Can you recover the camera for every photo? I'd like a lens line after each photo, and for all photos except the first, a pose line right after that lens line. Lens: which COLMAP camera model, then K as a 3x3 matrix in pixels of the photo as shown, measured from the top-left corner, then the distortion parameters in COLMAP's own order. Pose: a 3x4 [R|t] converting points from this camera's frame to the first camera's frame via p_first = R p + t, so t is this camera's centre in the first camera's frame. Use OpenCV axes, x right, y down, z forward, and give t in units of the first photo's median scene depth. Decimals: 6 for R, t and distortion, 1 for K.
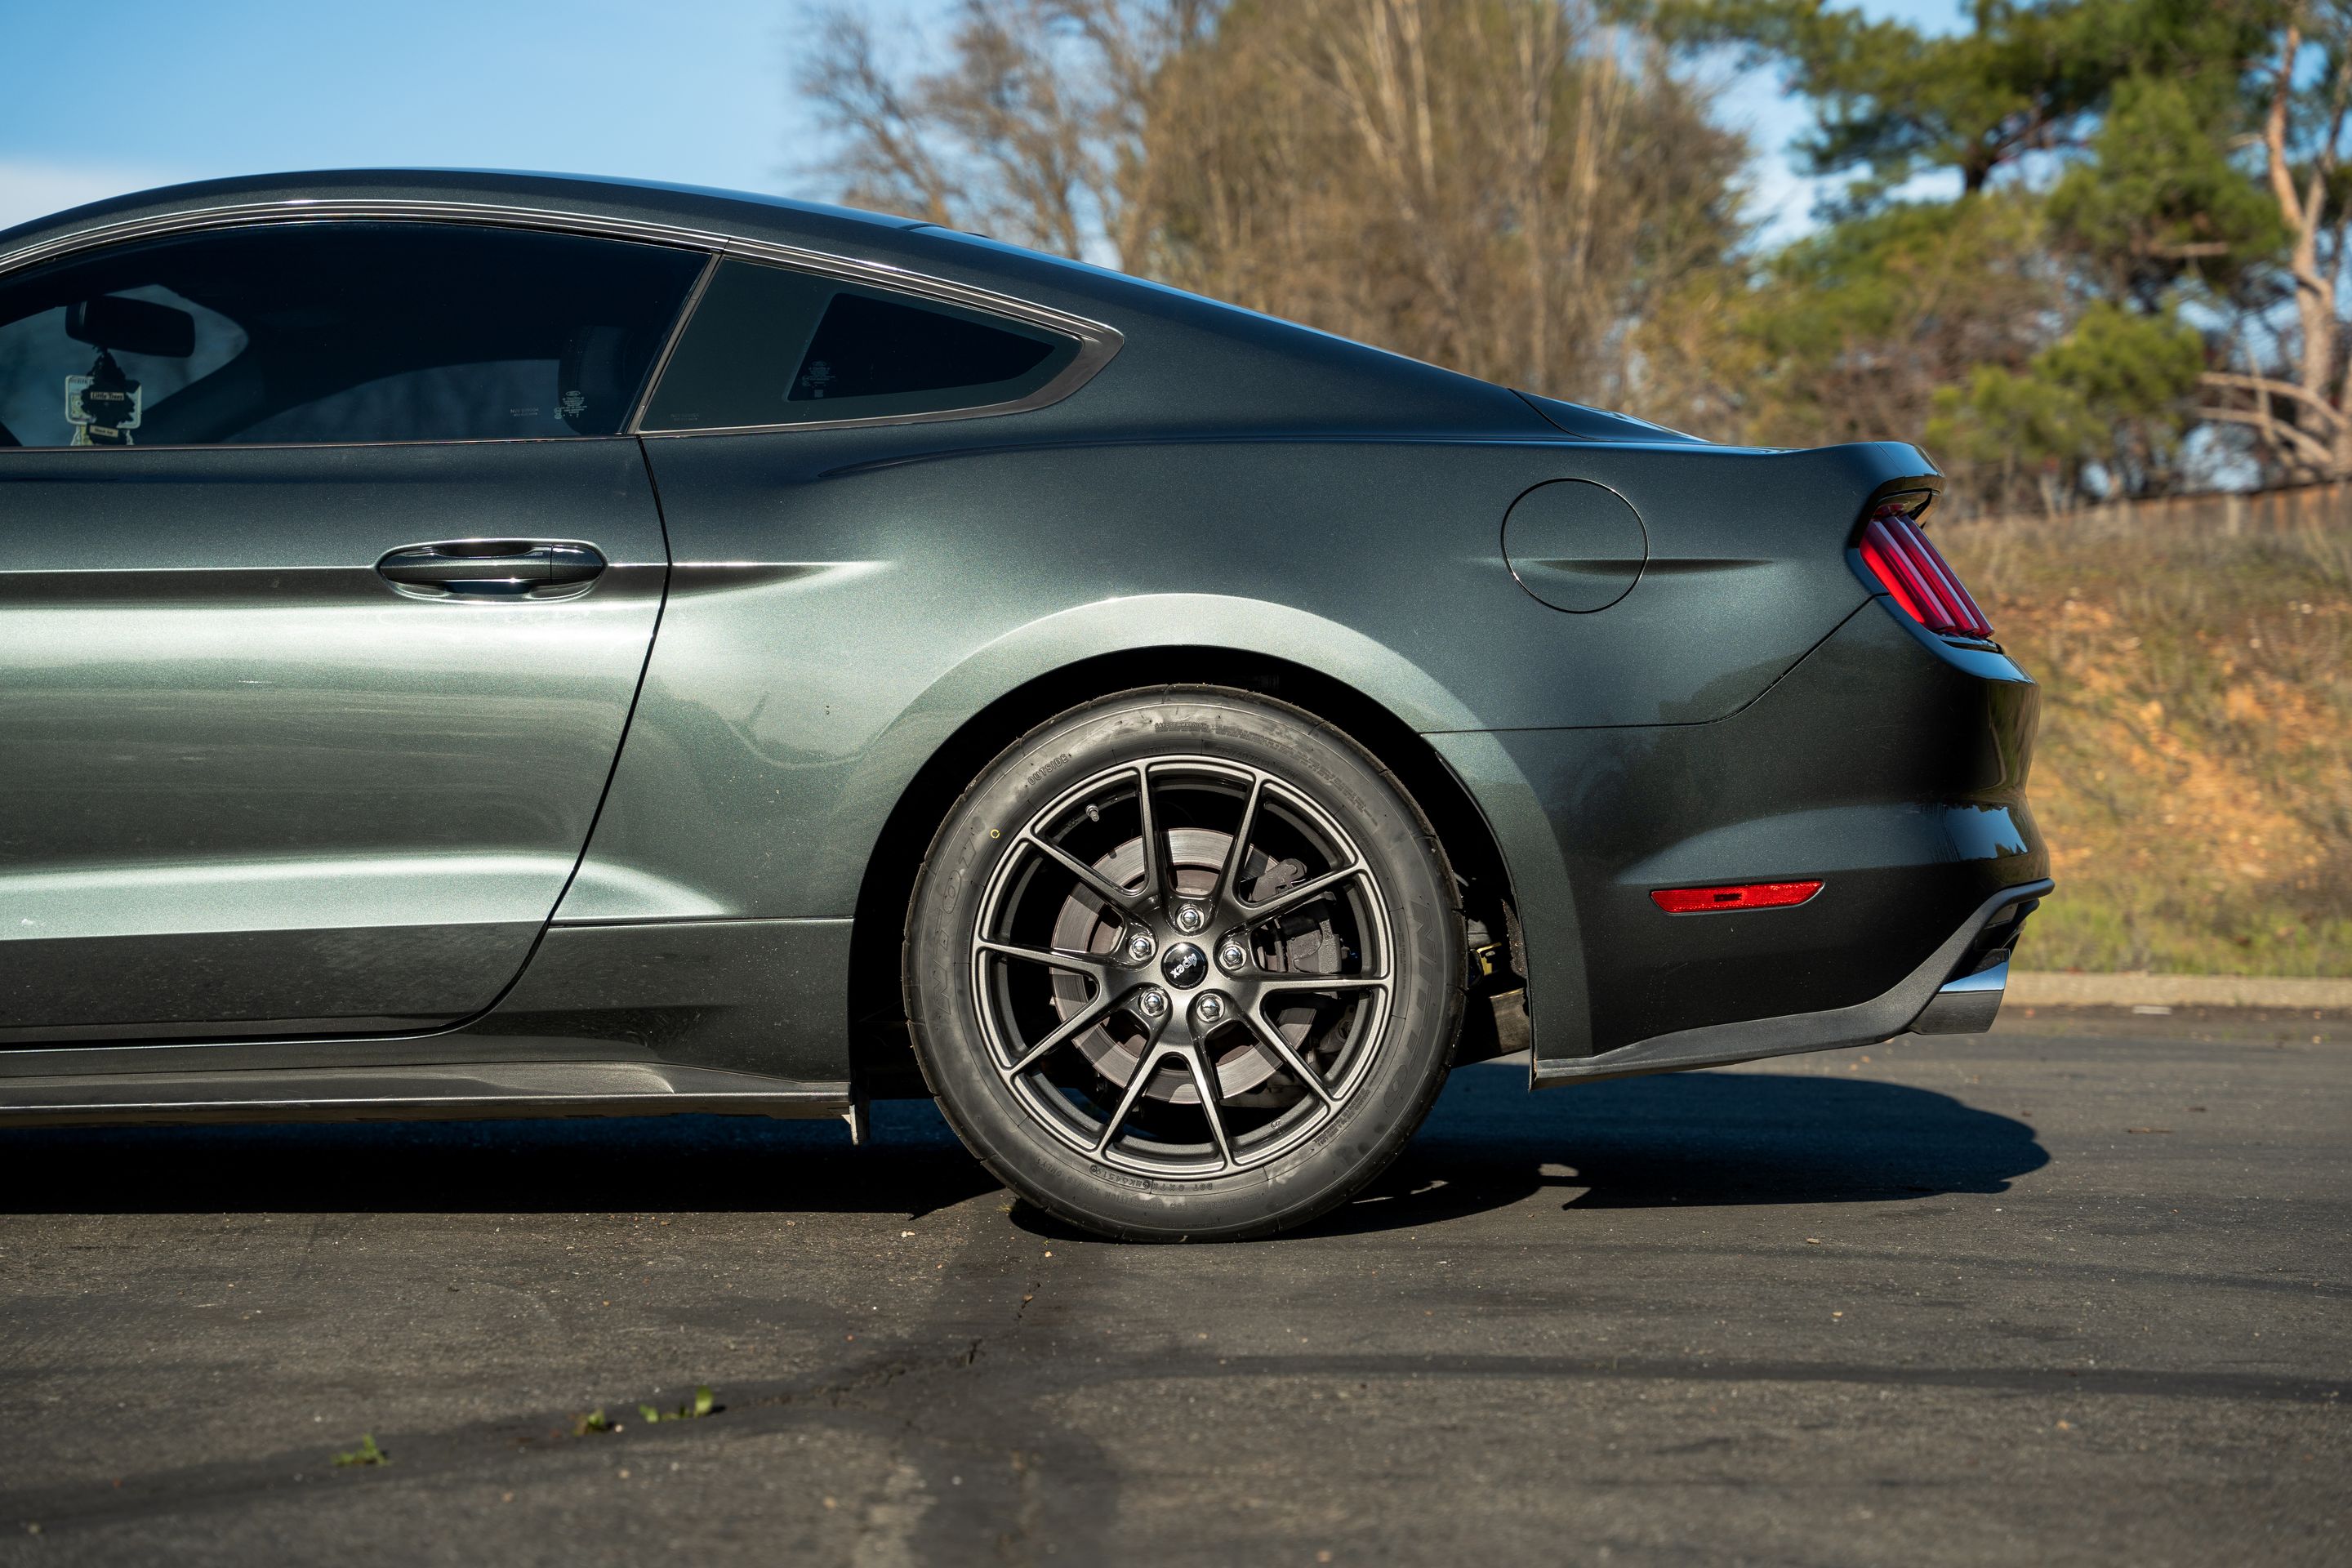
lens RADIAL K [[5006.0, 0, 1179.6], [0, 5006.0, 792.2], [0, 0, 1]] dist [0.429744, 0.395002]
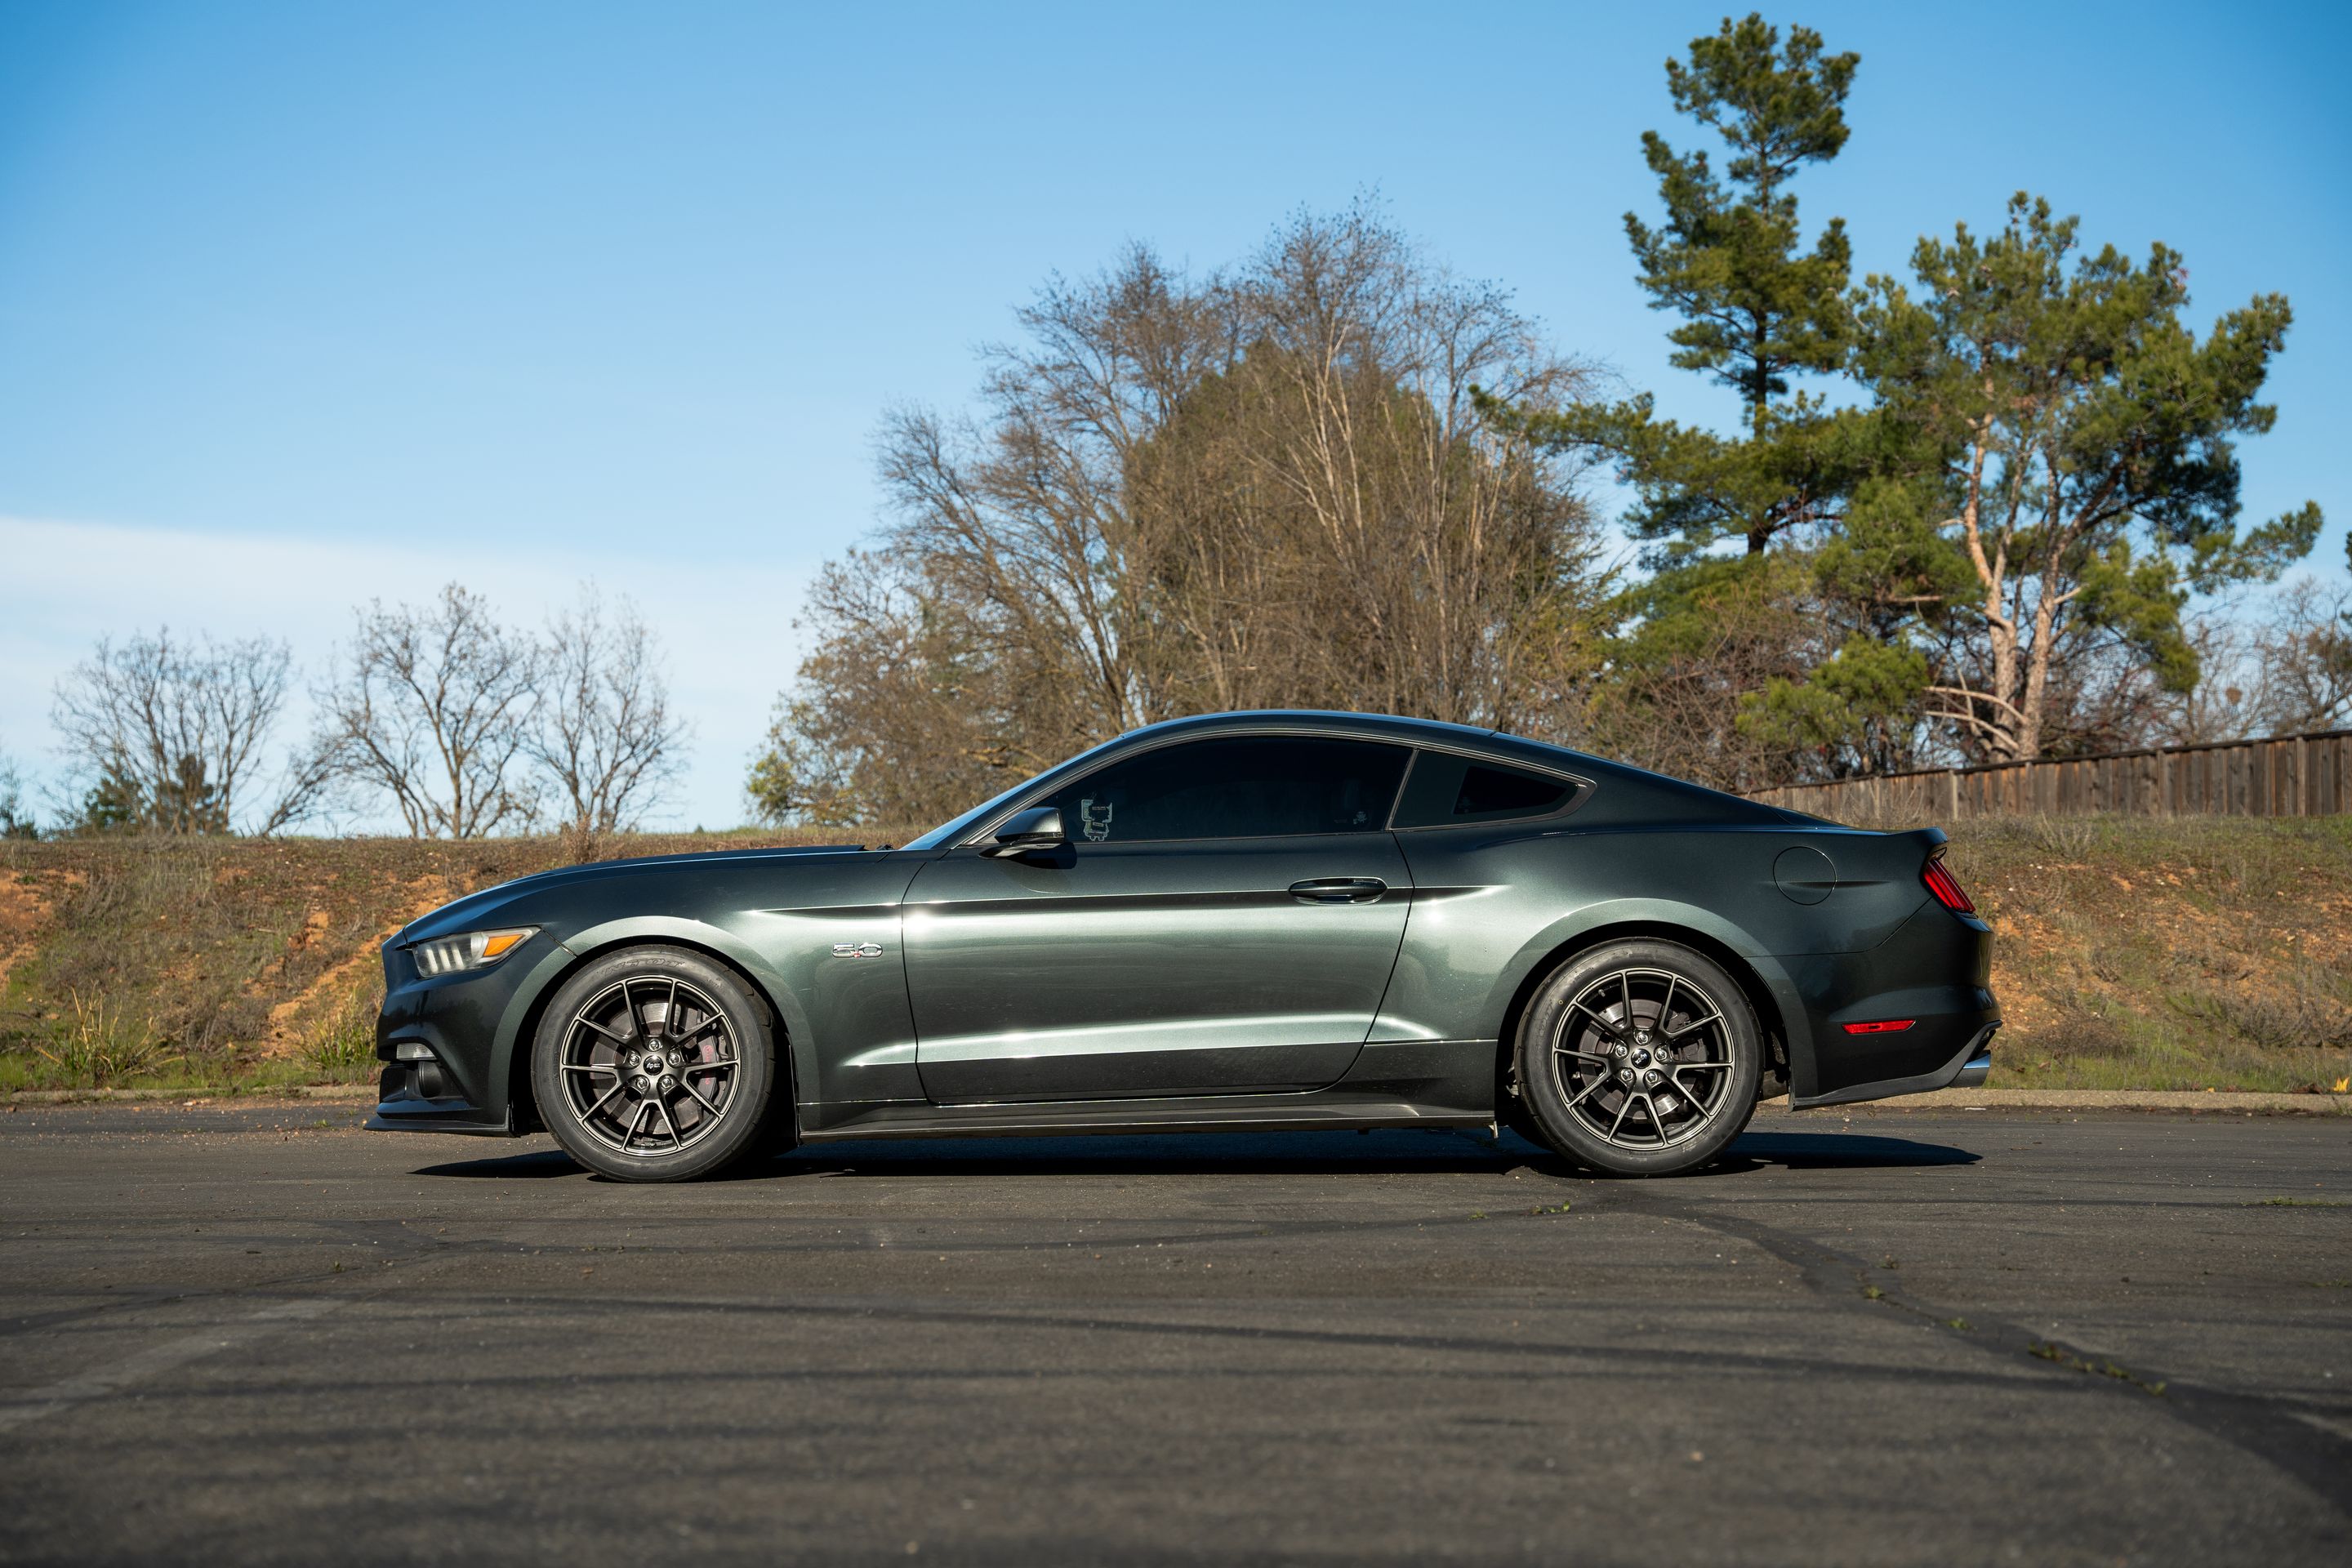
lens RADIAL K [[4440.1, 0, 1209.8], [0, 4440.1, 778.6], [0, 0, 1]] dist [0.286421, 0.296182]
pose [[0.998488, -0.010746, 0.053904, -0.064163], [0.013346, 0.998752, -0.048120, 0.000389], [-0.053320, 0.048767, 0.997386, -0.218546]]
